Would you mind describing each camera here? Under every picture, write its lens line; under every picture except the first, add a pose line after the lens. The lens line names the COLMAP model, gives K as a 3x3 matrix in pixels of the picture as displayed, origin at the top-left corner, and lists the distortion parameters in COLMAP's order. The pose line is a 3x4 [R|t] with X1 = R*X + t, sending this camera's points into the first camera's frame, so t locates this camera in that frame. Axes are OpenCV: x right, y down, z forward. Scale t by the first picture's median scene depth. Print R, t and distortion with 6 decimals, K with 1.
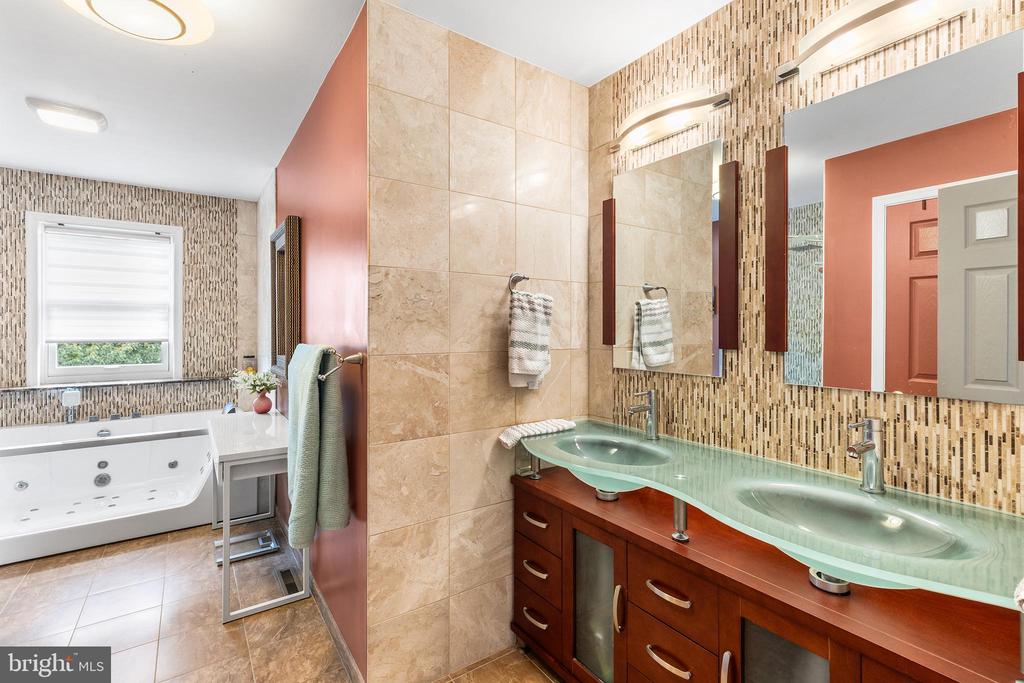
lens RADIAL K [[458.8, 0, 510.4], [0, 458.8, 331.8], [0, 0, 1]] dist [0.001098, 0.000105]
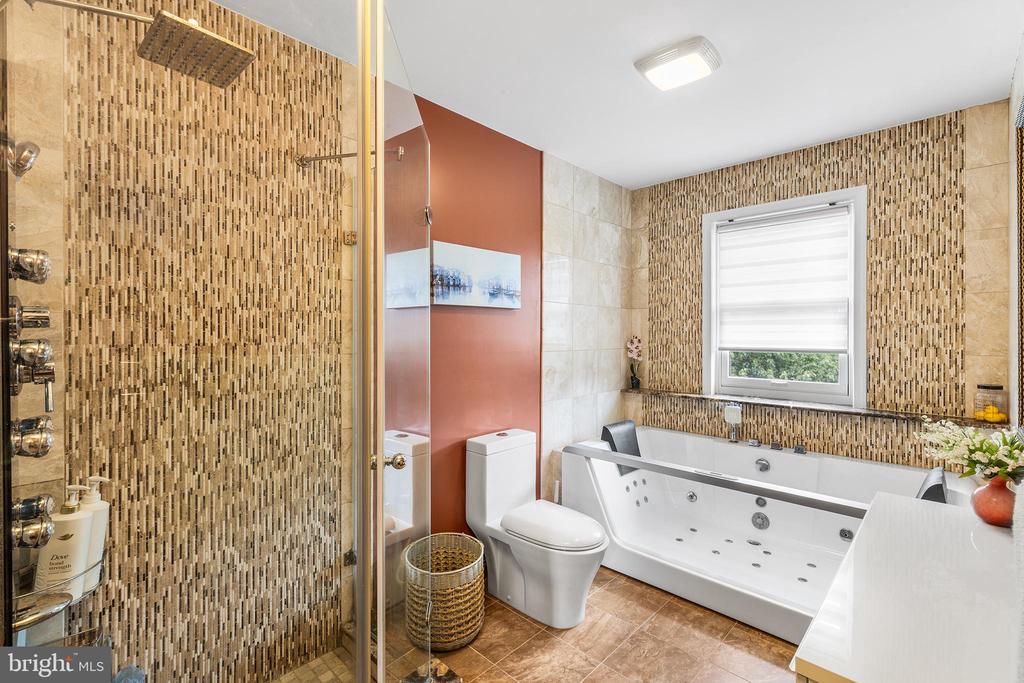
lens RADIAL K [[458.8, 0, 510.4], [0, 458.8, 331.8], [0, 0, 1]] dist [0.001098, 0.000105]
pose [[0.191578, -0.004330, -0.981468, -0.159179], [-0.006801, 0.999960, -0.005739, -0.004850], [0.981454, 0.007775, 0.191541, 0.374503]]
